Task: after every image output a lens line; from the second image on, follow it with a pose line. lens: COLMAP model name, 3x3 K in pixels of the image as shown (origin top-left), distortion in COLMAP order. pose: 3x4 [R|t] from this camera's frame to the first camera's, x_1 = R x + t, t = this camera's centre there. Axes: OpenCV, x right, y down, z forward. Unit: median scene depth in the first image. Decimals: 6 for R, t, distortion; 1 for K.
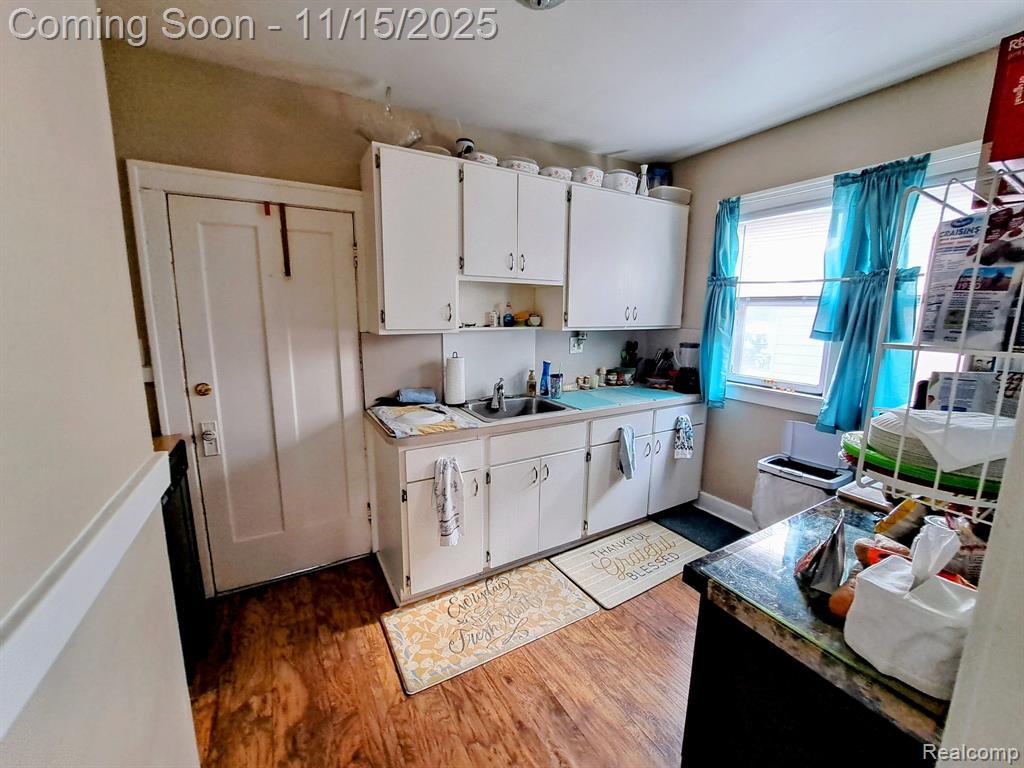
lens RADIAL K [[415.0, 0, 502.1], [0, 415.0, 380.9], [0, 0, 1]] dist [0.000355, 0.000012]
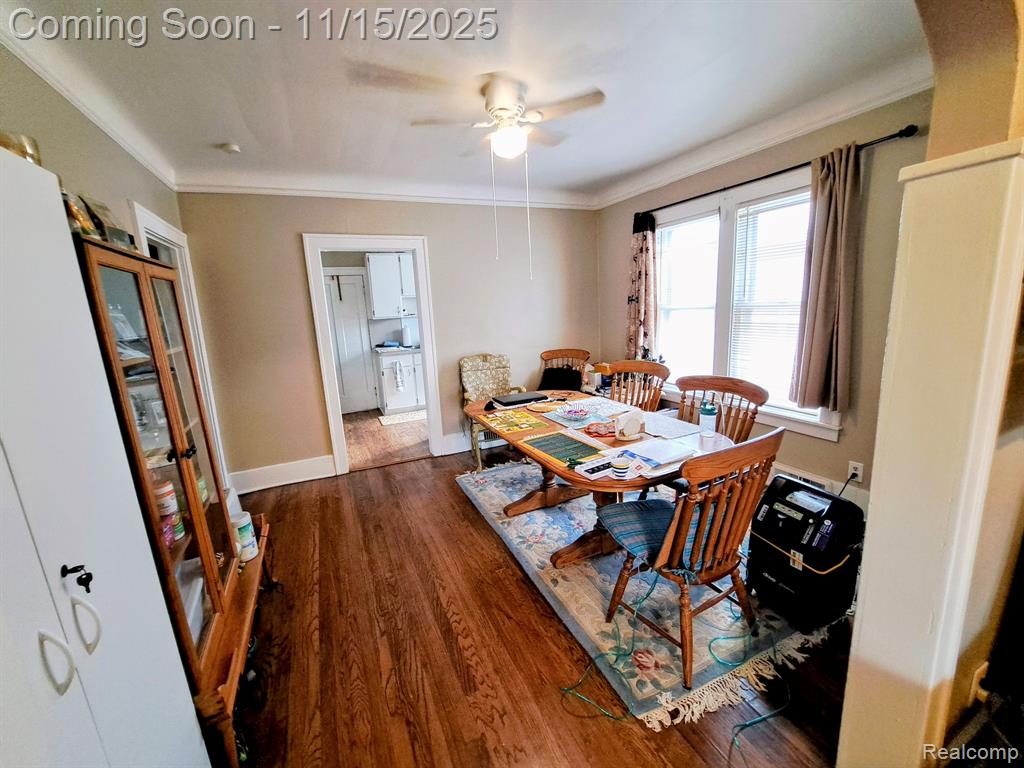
lens RADIAL K [[413.7, 0, 516.6], [0, 413.7, 380.5], [0, 0, 1]] dist [-0.022796, 0.000029]
pose [[0.996384, -0.043747, -0.072842, 0.887603], [0.044677, 0.998939, 0.011184, 0.325753], [0.072276, -0.014398, 0.997281, -1.777175]]
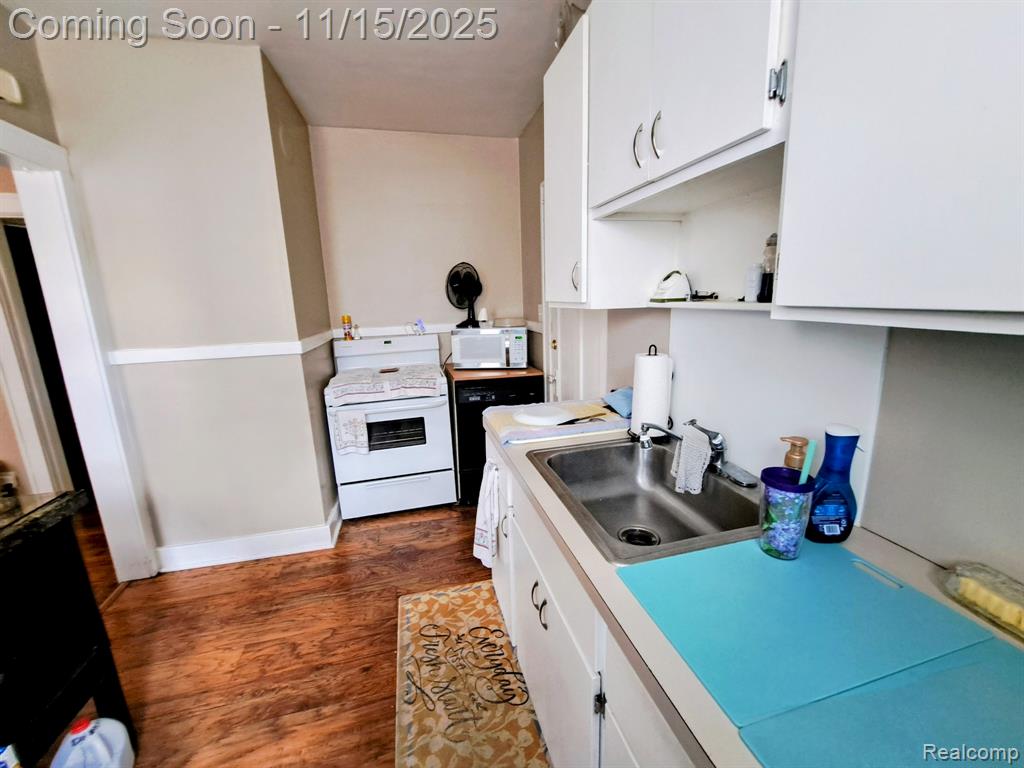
lens RADIAL K [[413.7, 0, 516.6], [0, 413.7, 380.5], [0, 0, 1]] dist [-0.022796, 0.000029]
pose [[-0.250116, 0.200514, -0.947225, 0.568429], [-0.130857, 0.962343, 0.238268, -0.161949], [0.959332, 0.183546, -0.214458, 1.167560]]
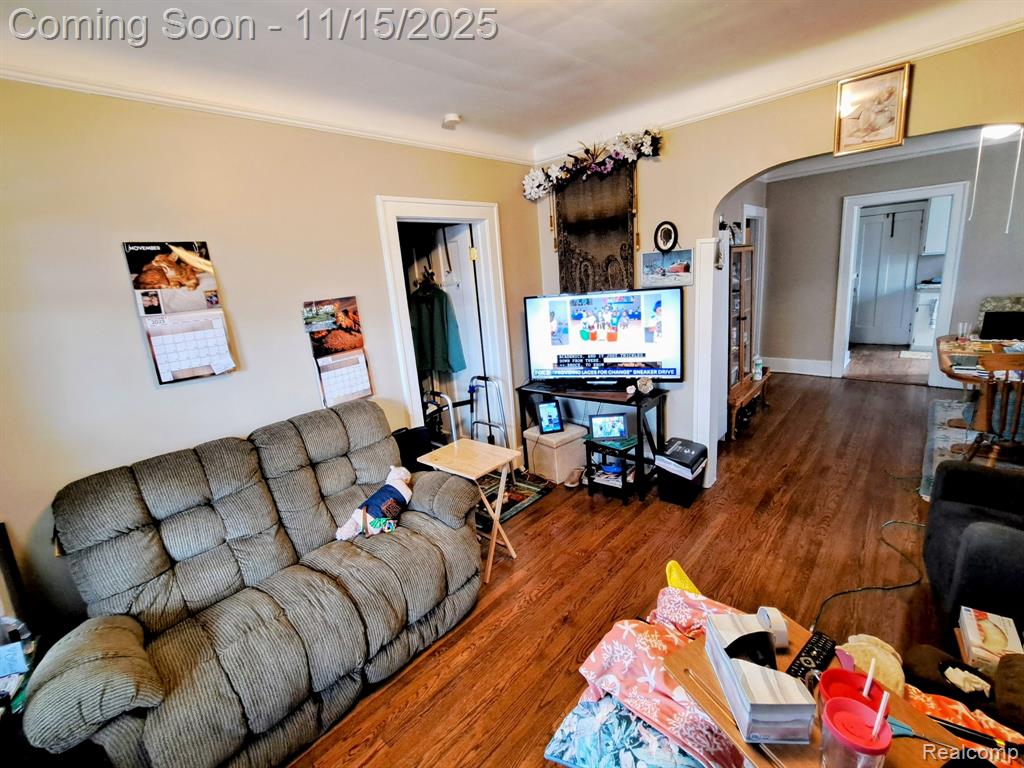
lens RADIAL K [[413.7, 0, 516.6], [0, 413.7, 380.5], [0, 0, 1]] dist [-0.022796, 0.000029]
pose [[0.304072, 0.197362, -0.931981, 1.655802], [-0.066233, 0.980317, 0.185989, 0.416626], [0.950344, 0.005174, 0.311159, -2.584625]]
